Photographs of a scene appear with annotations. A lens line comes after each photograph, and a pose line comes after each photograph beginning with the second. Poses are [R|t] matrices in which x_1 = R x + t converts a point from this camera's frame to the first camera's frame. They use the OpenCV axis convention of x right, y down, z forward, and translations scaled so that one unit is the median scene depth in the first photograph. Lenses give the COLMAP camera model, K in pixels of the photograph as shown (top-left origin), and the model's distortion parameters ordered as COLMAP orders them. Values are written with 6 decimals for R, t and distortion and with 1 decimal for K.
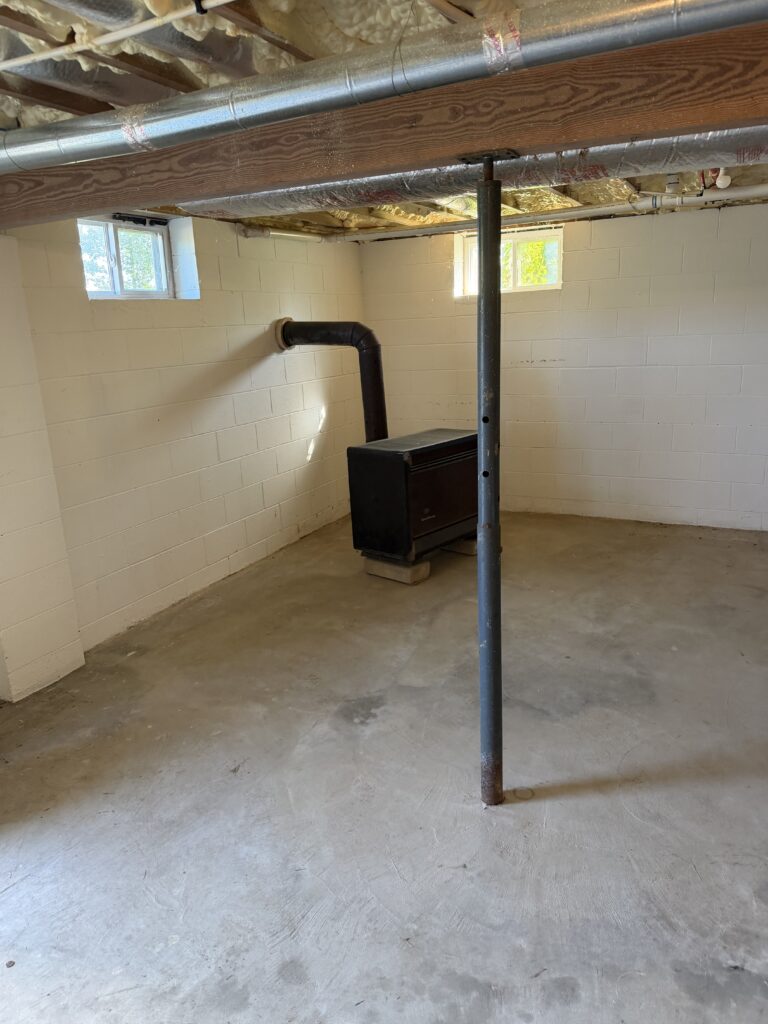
lens RADIAL K [[692.9, 0, 383.8], [0, 692.9, 505.7], [0, 0, 1]] dist [0.007816, -0.017257]
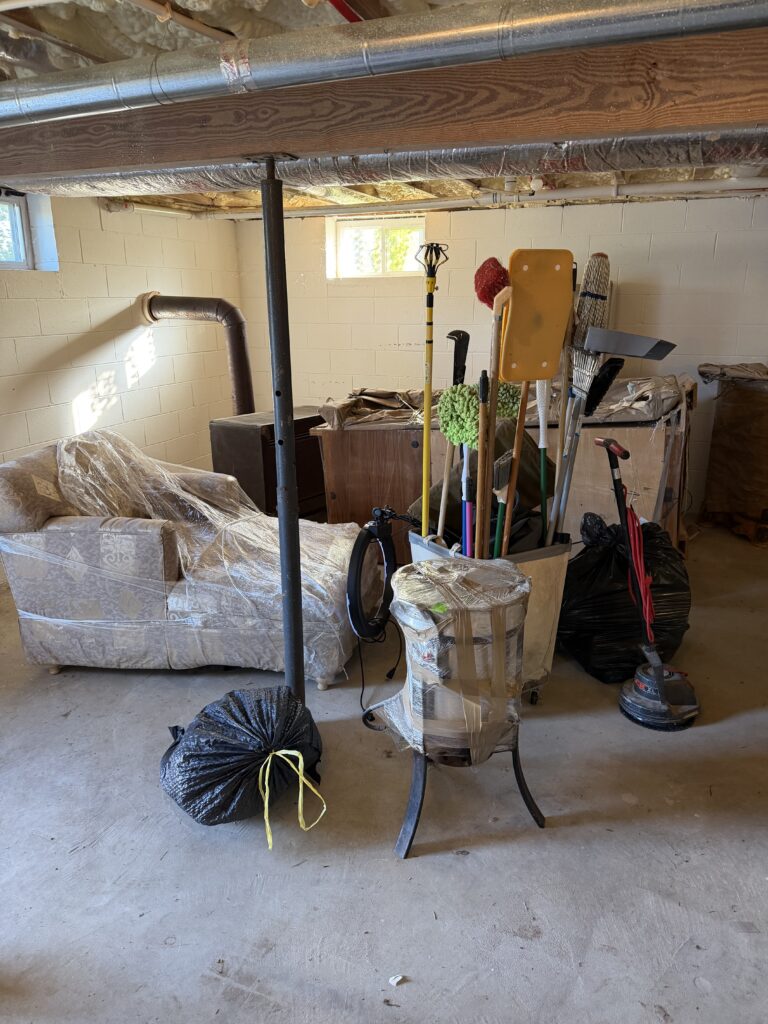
lens RADIAL K [[696.6, 0, 384.0], [0, 696.6, 512.0], [0, 0, 1]] dist [0.006954, -0.018977]
pose [[0.994702, 0.007446, 0.102535, 0.224044], [-0.011104, 0.999320, 0.035148, 0.029596], [-0.102204, -0.036101, 0.994108, -0.164866]]
